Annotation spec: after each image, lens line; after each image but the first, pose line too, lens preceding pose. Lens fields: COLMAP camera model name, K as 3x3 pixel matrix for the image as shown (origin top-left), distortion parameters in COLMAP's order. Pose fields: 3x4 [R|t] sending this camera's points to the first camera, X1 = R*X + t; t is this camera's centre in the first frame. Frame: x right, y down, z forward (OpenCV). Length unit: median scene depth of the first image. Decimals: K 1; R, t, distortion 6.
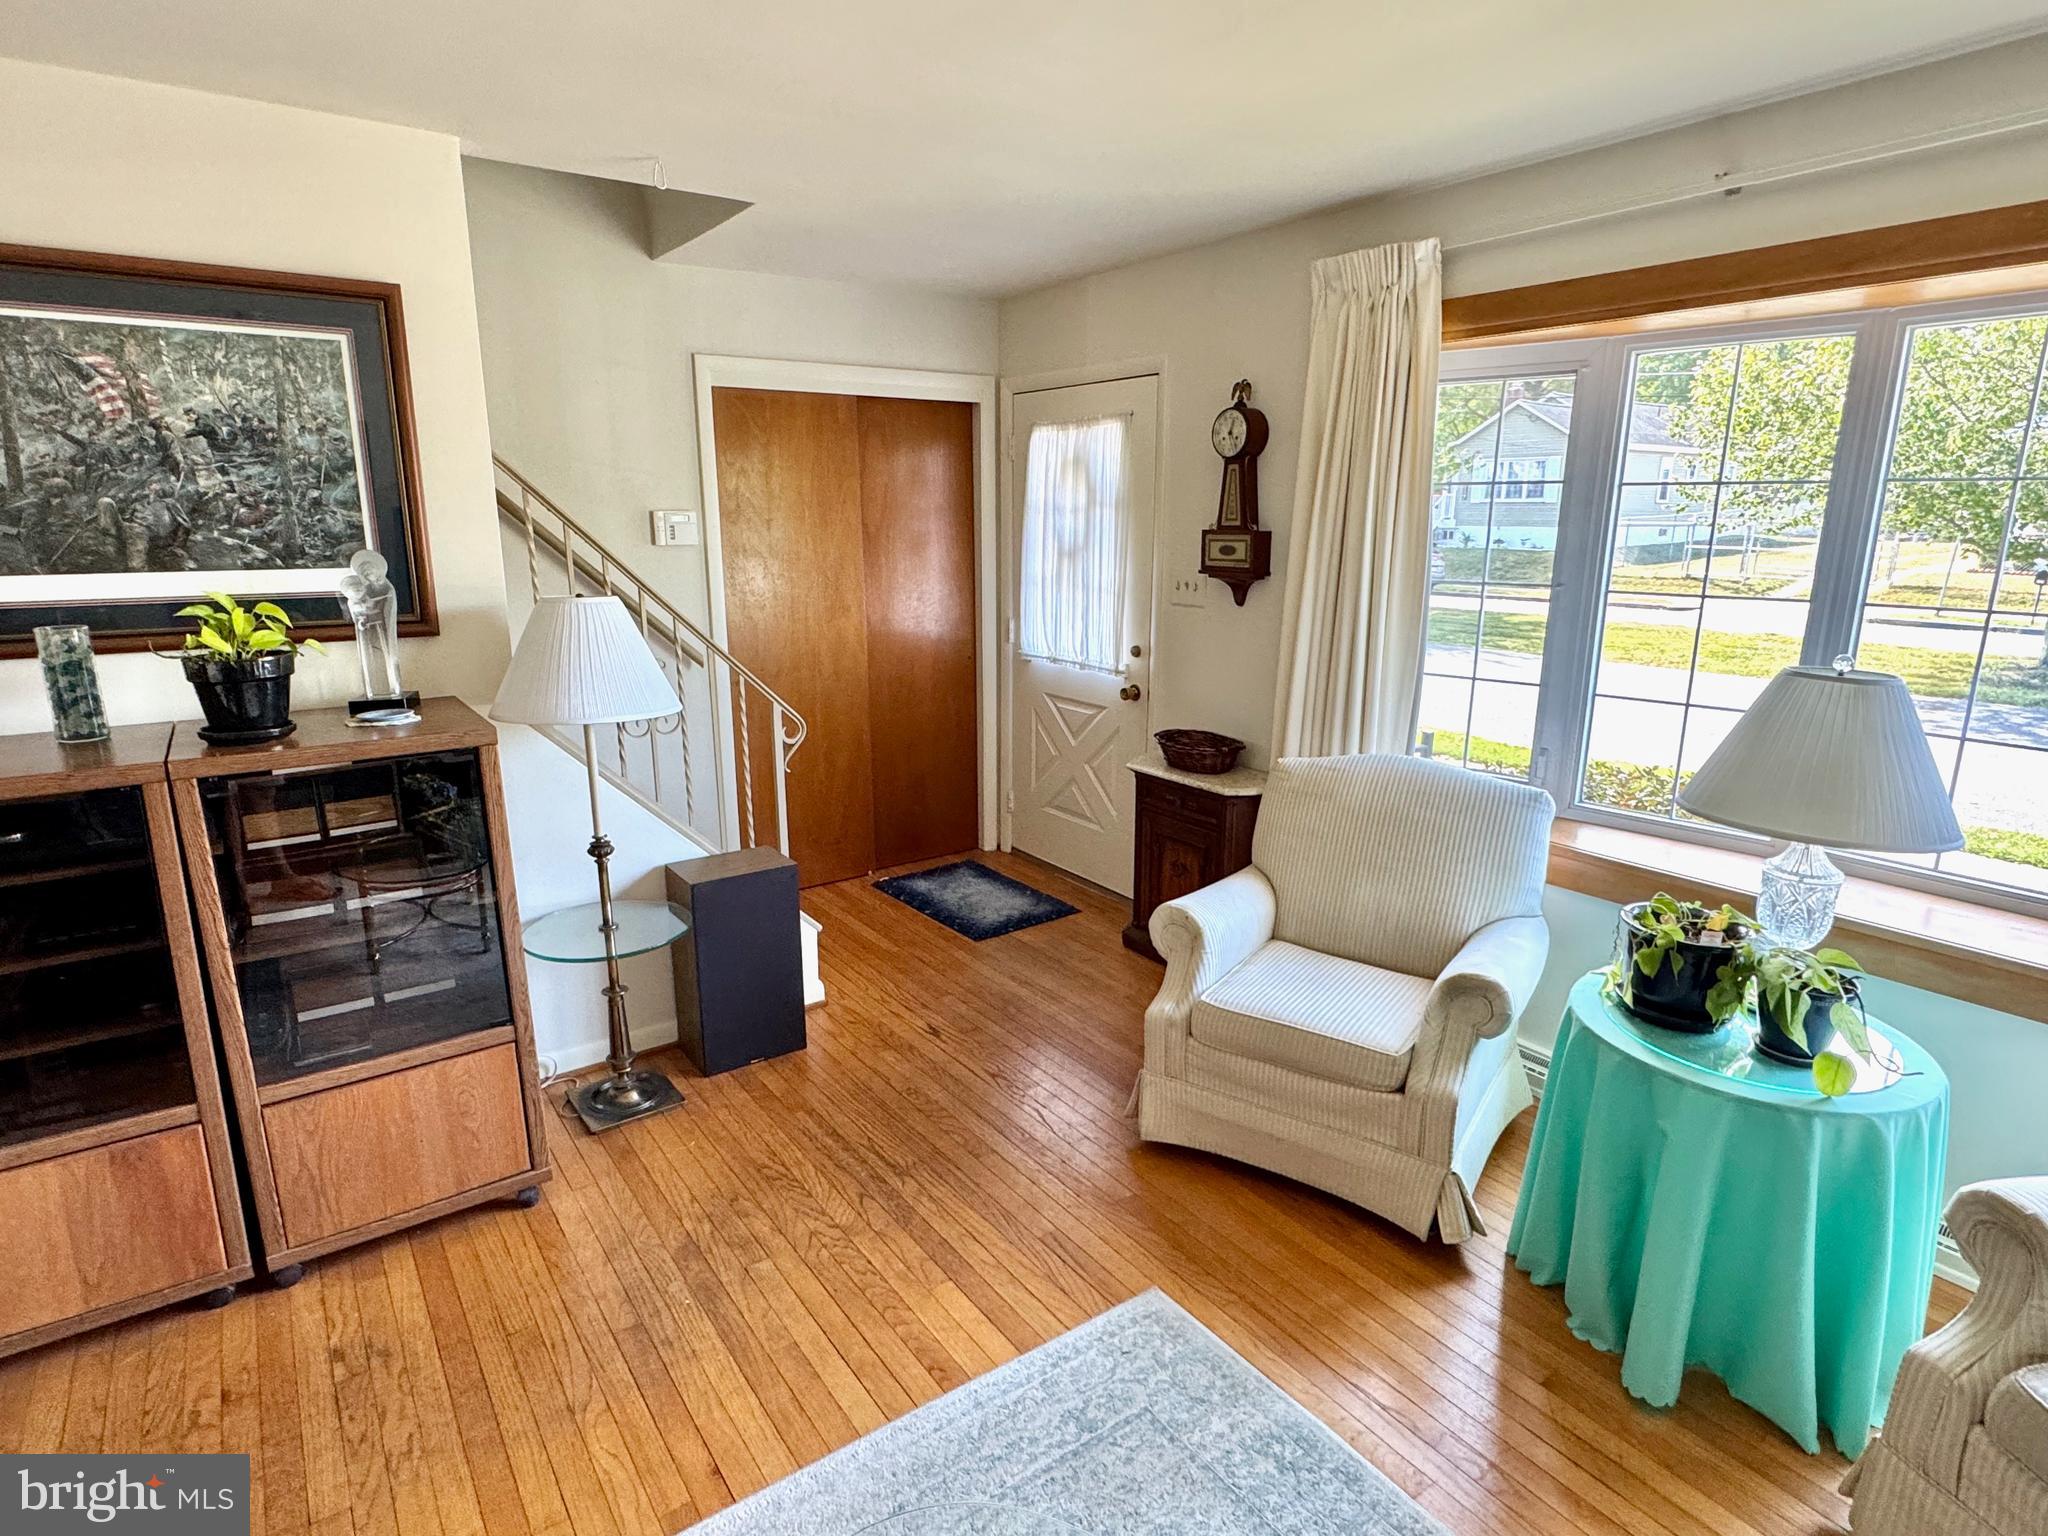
lens RADIAL K [[1077.3, 0, 1021.0], [0, 1077.3, 764.6], [0, 0, 1]] dist [-0.000038, -0.001055]
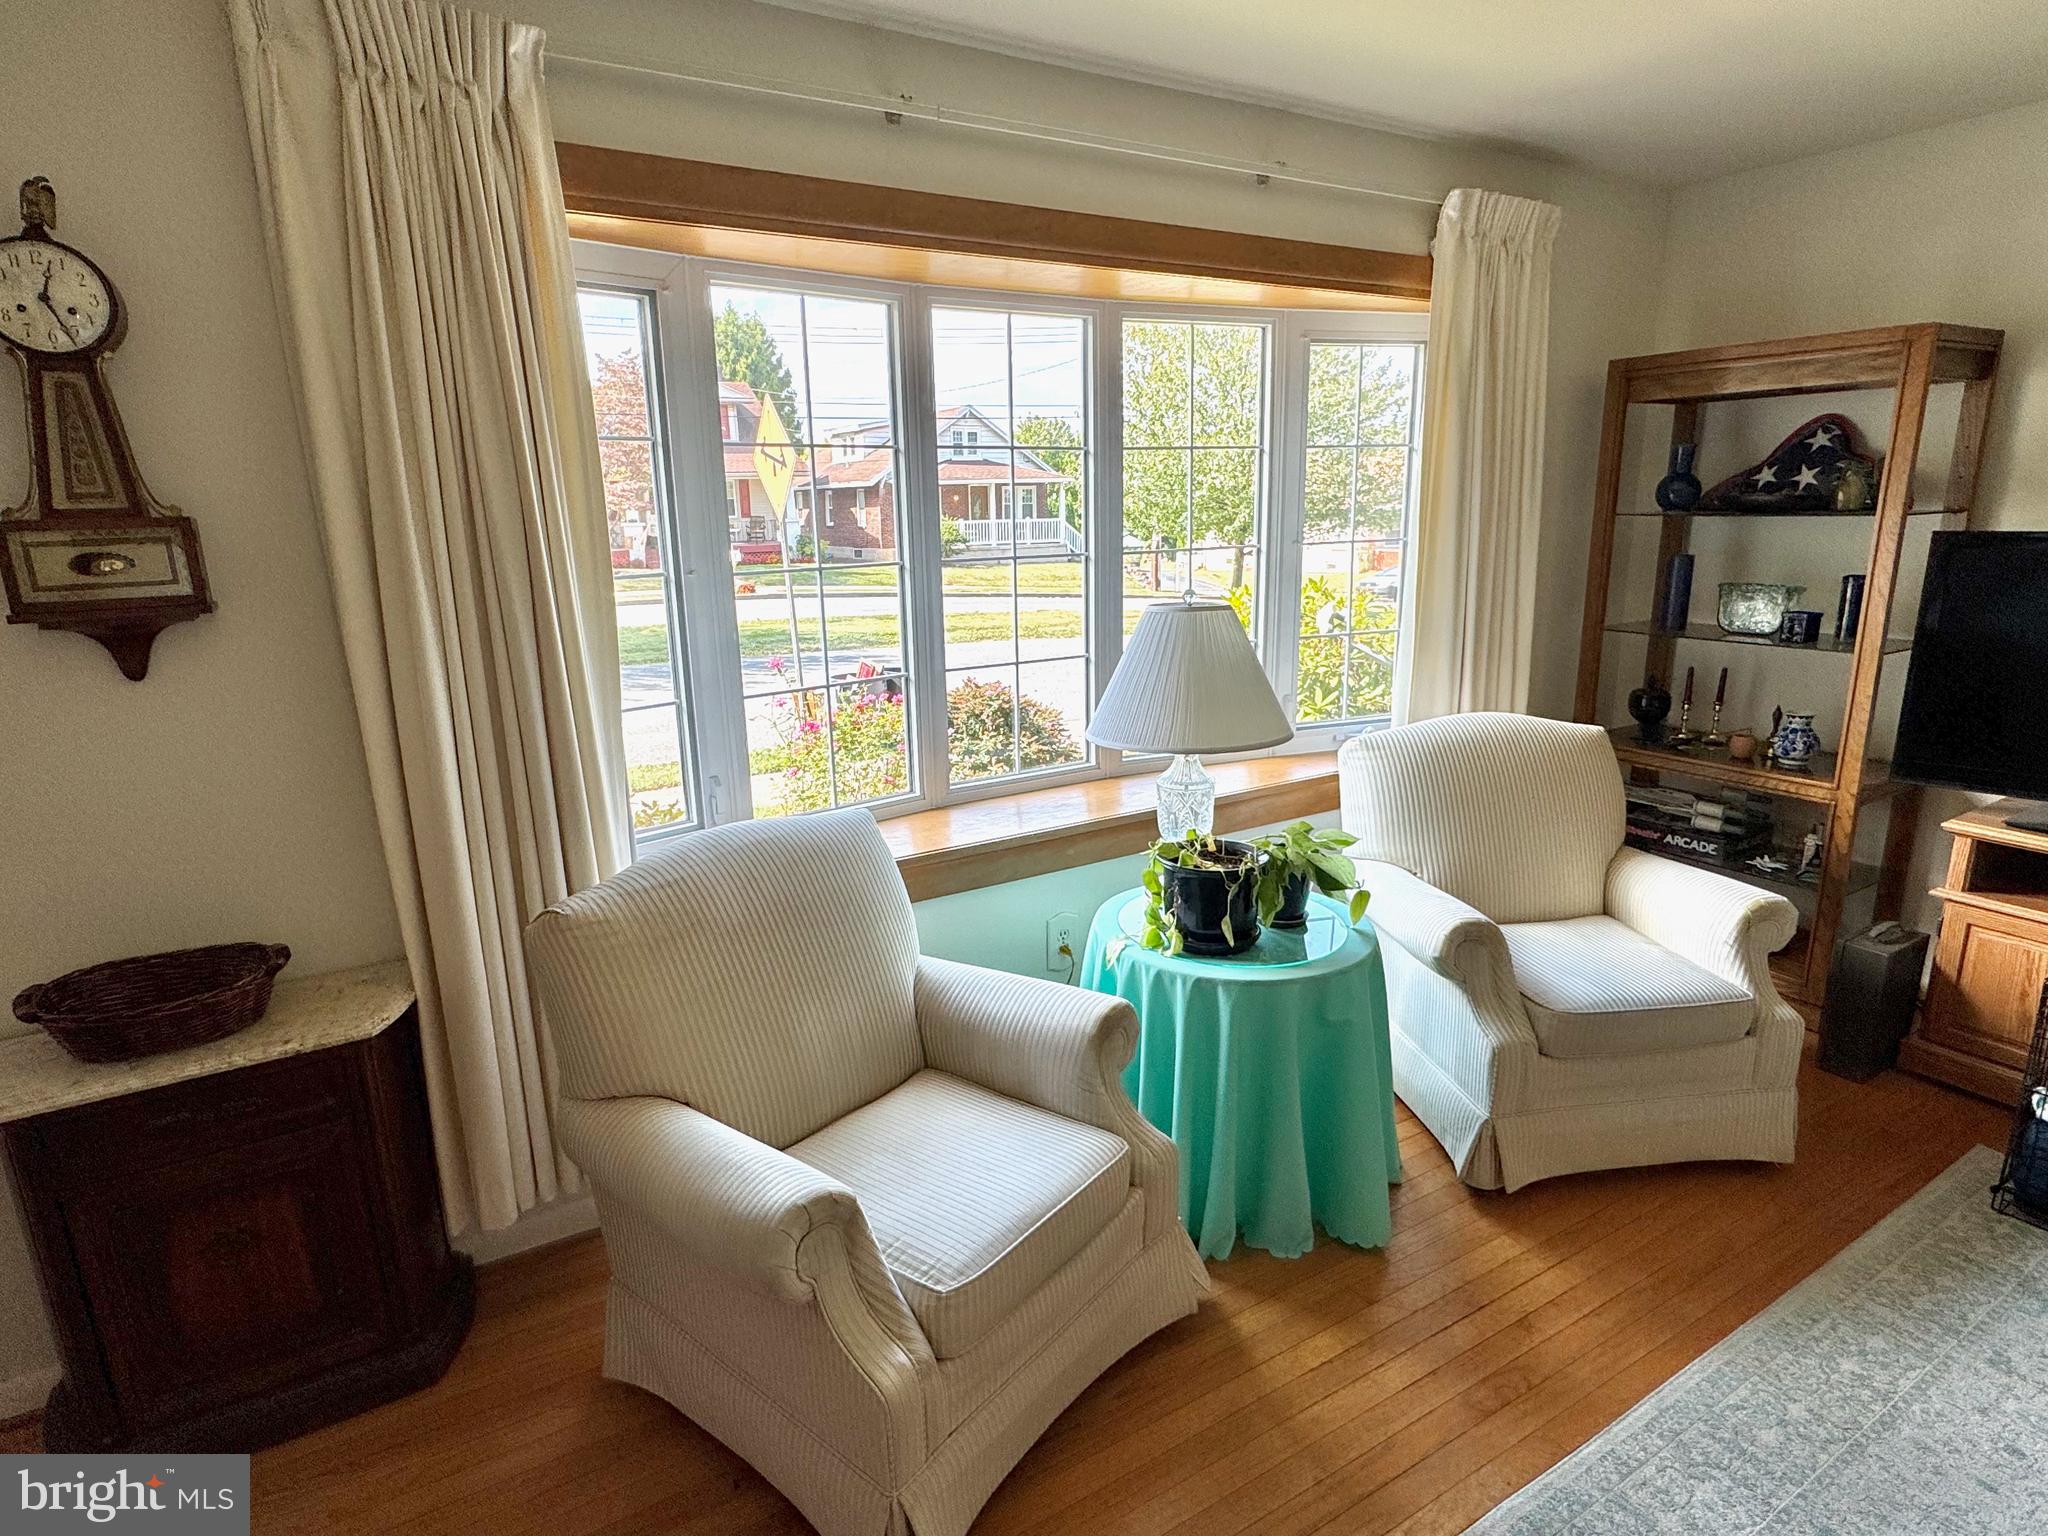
lens RADIAL K [[1077.3, 0, 1021.0], [0, 1077.3, 764.6], [0, 0, 1]] dist [-0.000038, -0.001055]
pose [[0.091259, -0.274498, 0.957247, -0.282795], [0.212262, 0.944530, 0.250615, -0.187097], [-0.972942, 0.180316, 0.144462, 0.709409]]
